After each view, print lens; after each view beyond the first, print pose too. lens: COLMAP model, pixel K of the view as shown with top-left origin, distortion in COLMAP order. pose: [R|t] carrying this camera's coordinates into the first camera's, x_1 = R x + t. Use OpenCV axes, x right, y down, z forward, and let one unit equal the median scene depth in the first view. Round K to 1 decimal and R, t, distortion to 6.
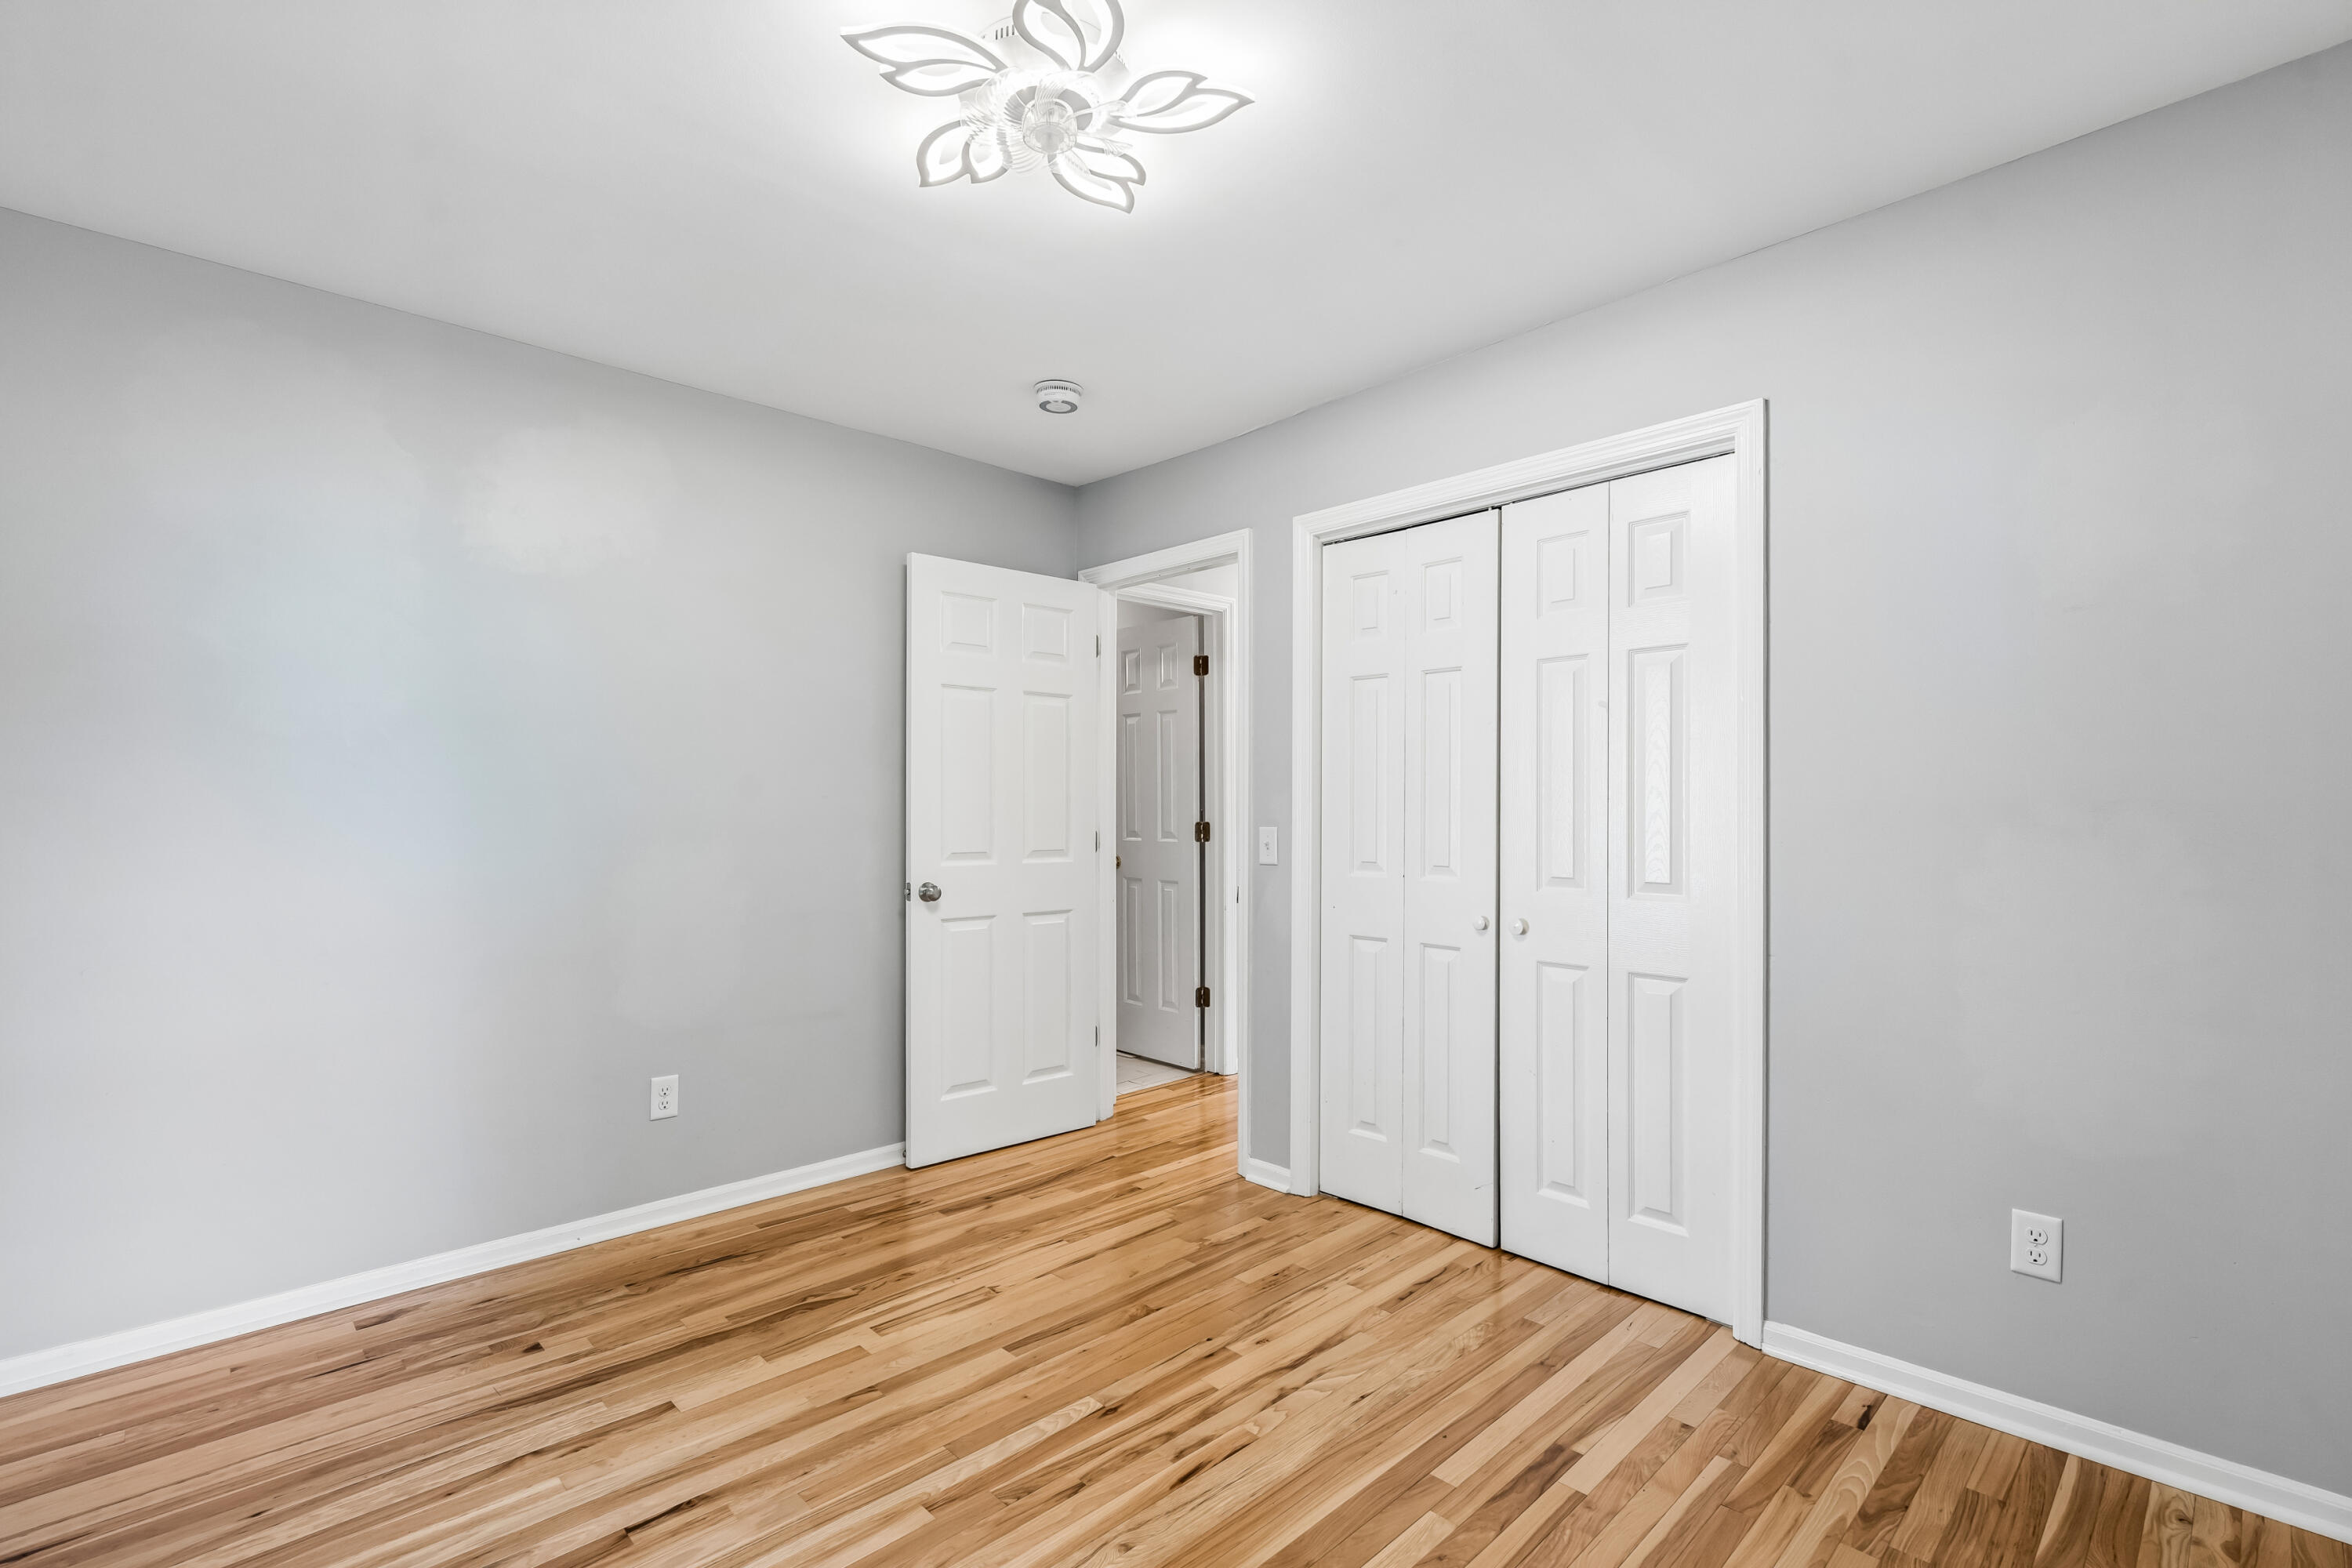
lens RADIAL K [[1076.7, 0, 1175.6], [0, 1076.7, 796.5], [0, 0, 1]] dist [0.004694, 0.000344]
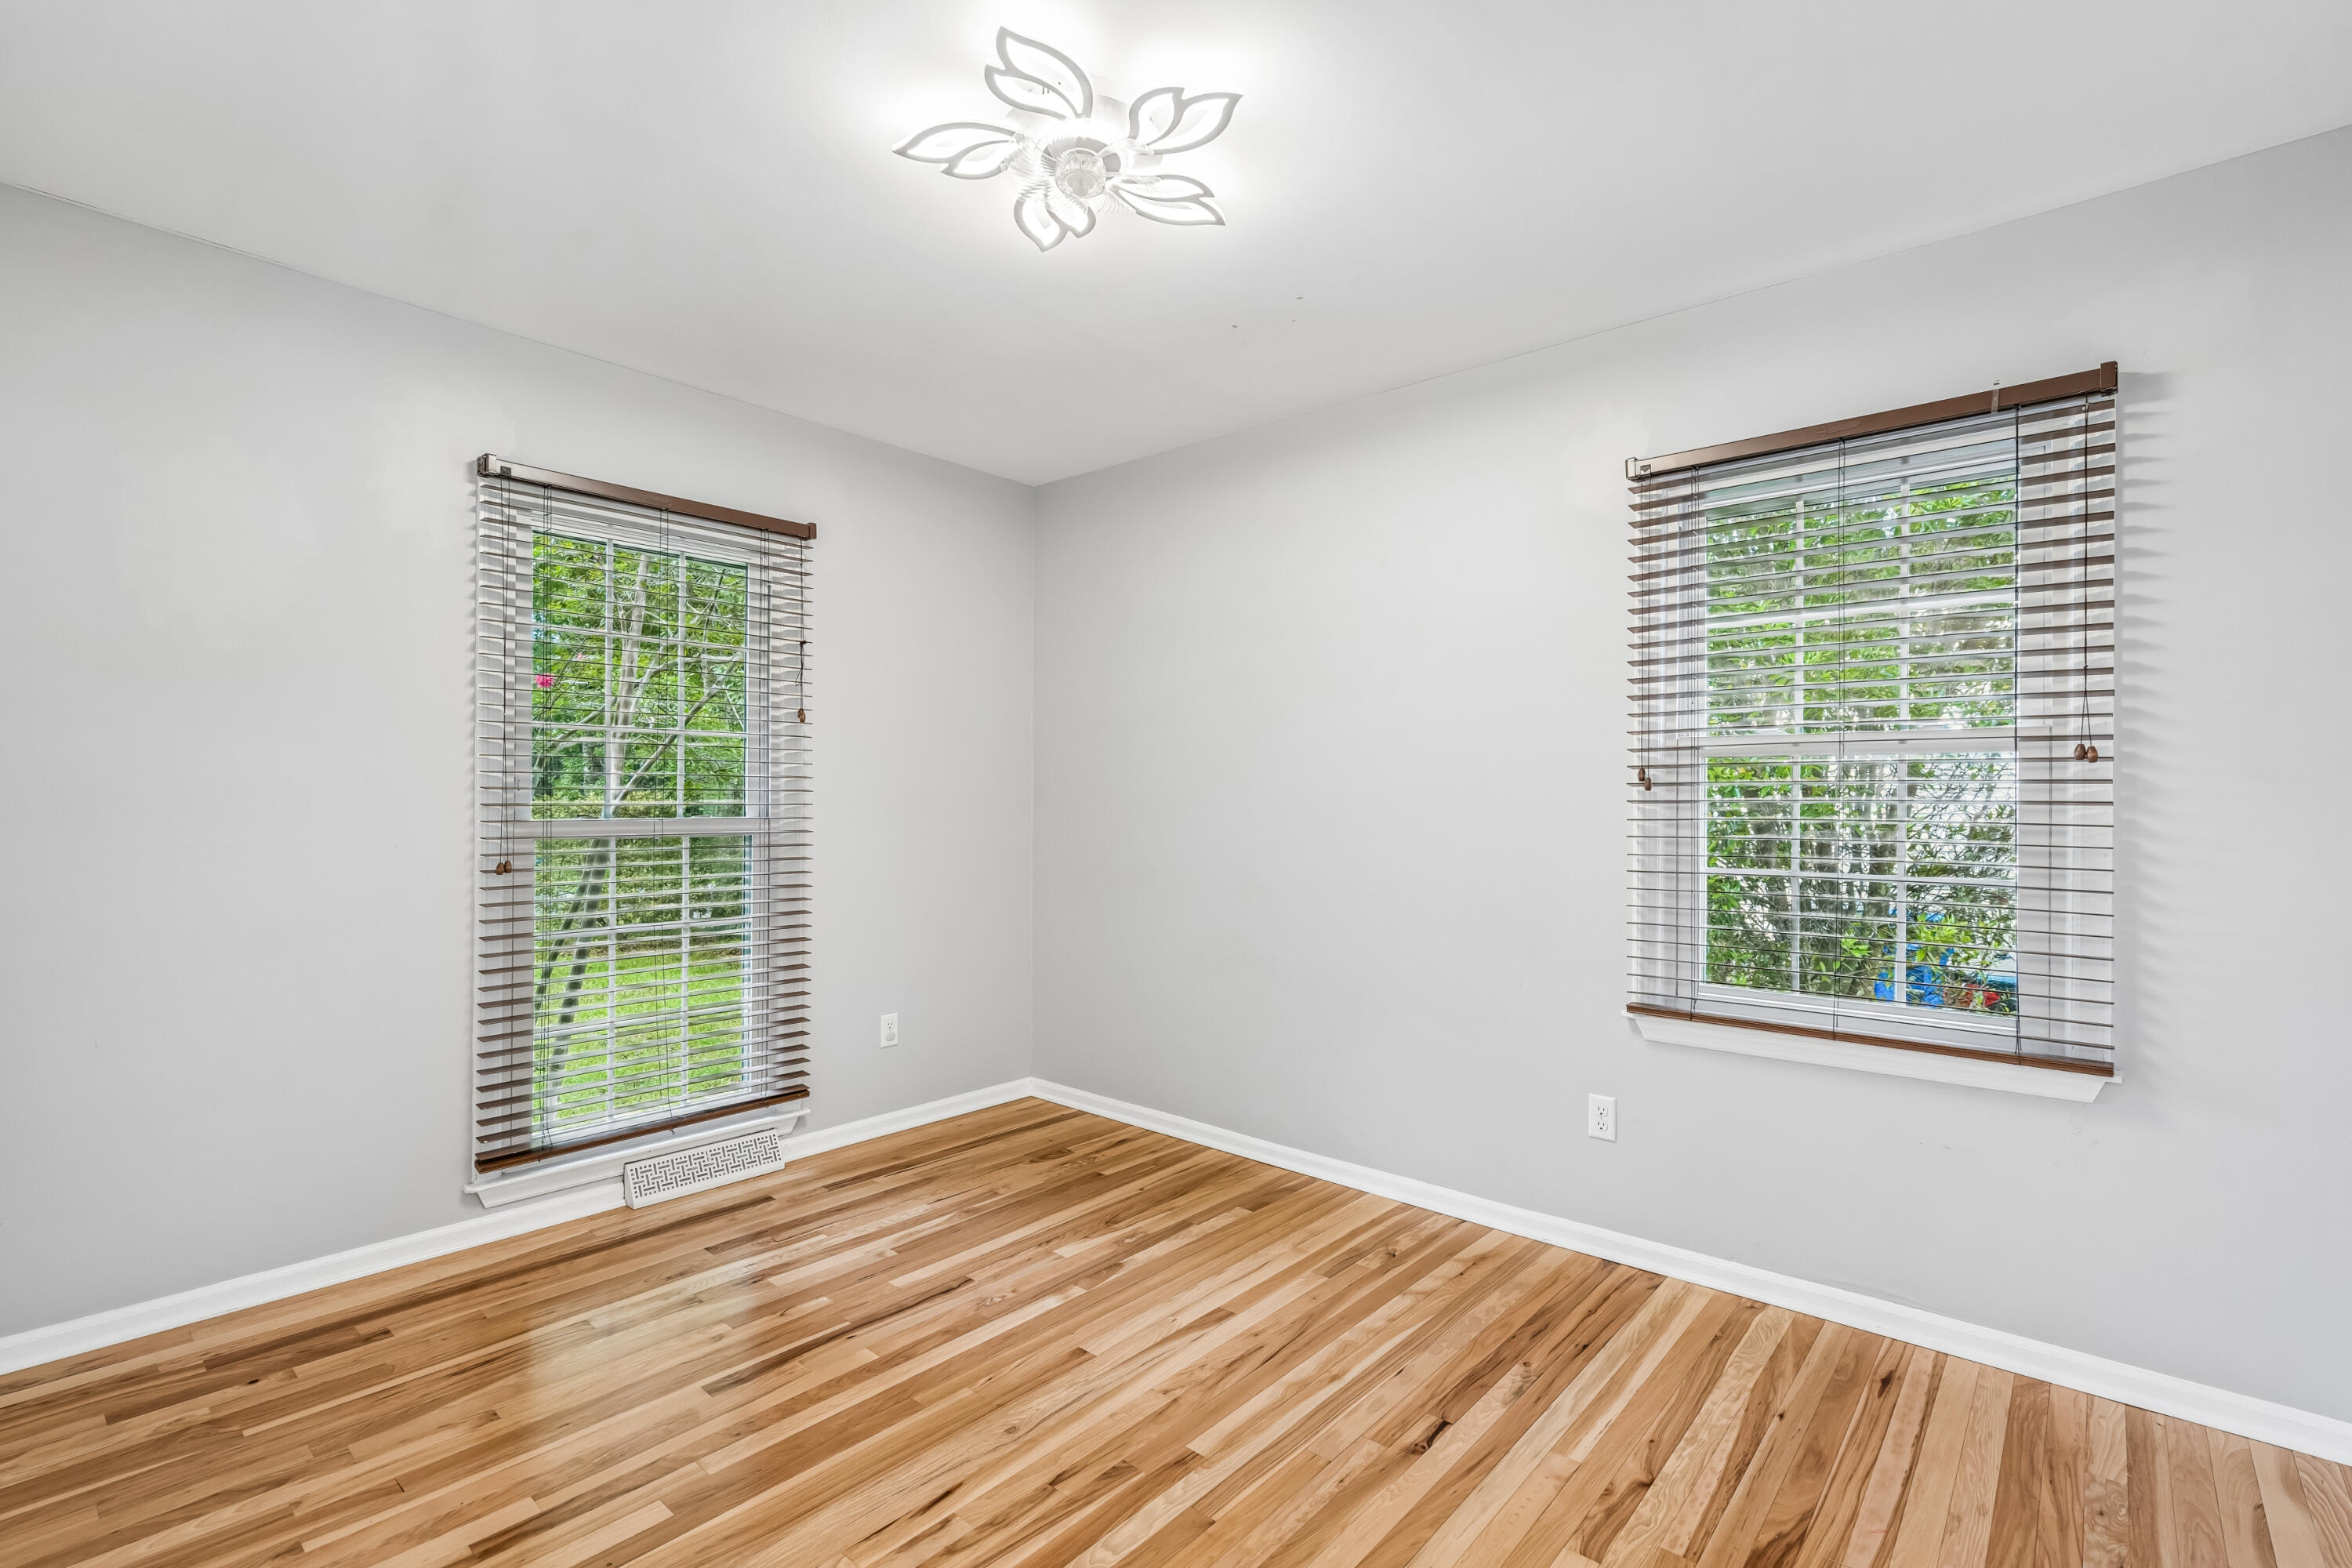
lens RADIAL K [[1076.7, 0, 1179.5], [0, 1076.7, 800.0], [0, 0, 1]] dist [0.004694, 0.000344]
pose [[-0.995581, -0.001120, -0.093901, -0.106011], [-0.000666, 0.999988, -0.004871, 0.020460], [0.093906, -0.004787, -0.995570, 1.939607]]
